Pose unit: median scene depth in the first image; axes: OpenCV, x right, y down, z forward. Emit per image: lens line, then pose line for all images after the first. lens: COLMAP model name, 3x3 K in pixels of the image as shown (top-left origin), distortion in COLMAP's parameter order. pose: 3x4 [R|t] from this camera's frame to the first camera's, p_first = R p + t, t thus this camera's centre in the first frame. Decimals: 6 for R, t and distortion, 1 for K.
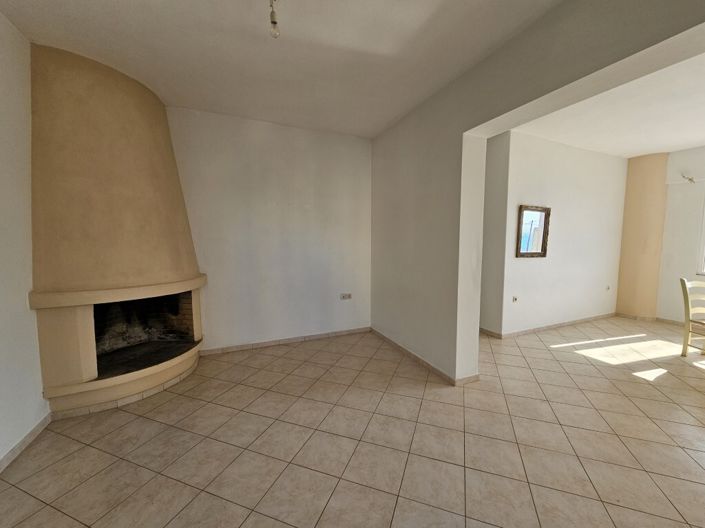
lens RADIAL K [[287.3, 0, 353.2], [0, 287.3, 264.9], [0, 0, 1]] dist [-0.008776, 0.002117]
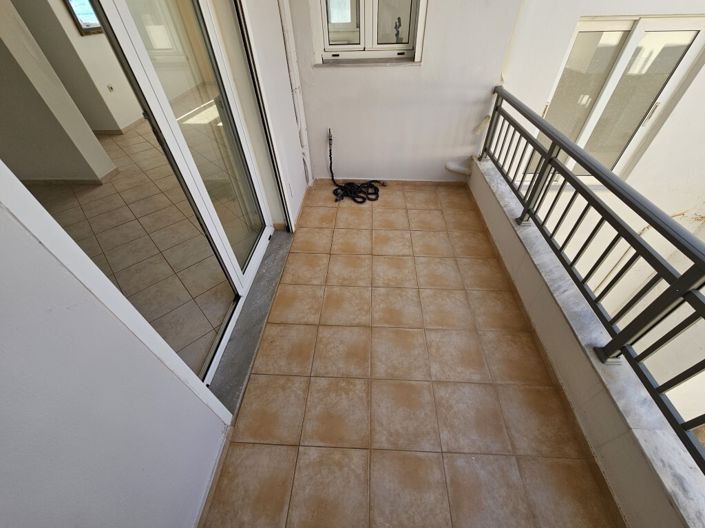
lens RADIAL K [[287.3, 0, 353.1], [0, 287.3, 263.7], [0, 0, 1]] dist [-0.008776, 0.002117]
pose [[0.429551, -0.630527, 0.646469, -0.140979], [0.095054, 0.743471, 0.661978, -0.005677], [-0.898026, -0.222904, 0.379293, -0.374030]]
